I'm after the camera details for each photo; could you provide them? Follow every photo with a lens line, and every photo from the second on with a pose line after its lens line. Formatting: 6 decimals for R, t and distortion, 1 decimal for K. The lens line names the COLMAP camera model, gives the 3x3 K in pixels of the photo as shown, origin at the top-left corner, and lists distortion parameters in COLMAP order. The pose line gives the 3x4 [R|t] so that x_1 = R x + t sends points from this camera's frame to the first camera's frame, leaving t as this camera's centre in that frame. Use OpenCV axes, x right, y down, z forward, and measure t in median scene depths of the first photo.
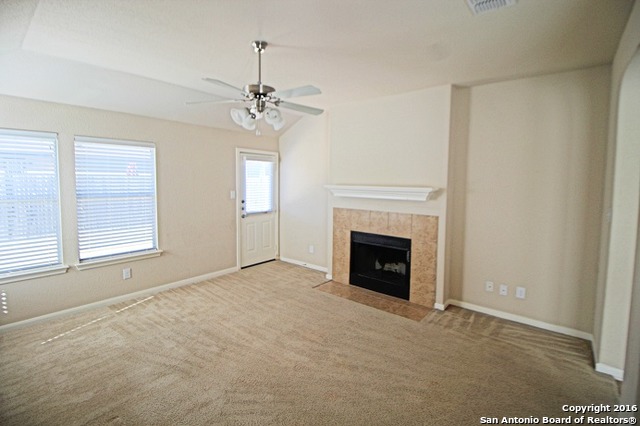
lens RADIAL K [[296.4, 0, 316.6], [0, 296.4, 206.4], [0, 0, 1]] dist [-0.015098, -0.000580]
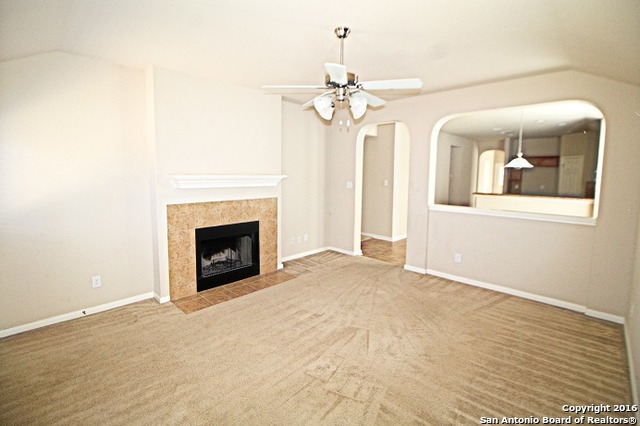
lens RADIAL K [[296.4, 0, 316.6], [0, 296.4, 206.4], [0, 0, 1]] dist [-0.015098, -0.000580]
pose [[0.057029, -0.122192, 0.990867, -0.777246], [0.078175, 0.989981, 0.117583, -0.059754], [-0.995307, 0.070756, 0.066010, 0.684082]]
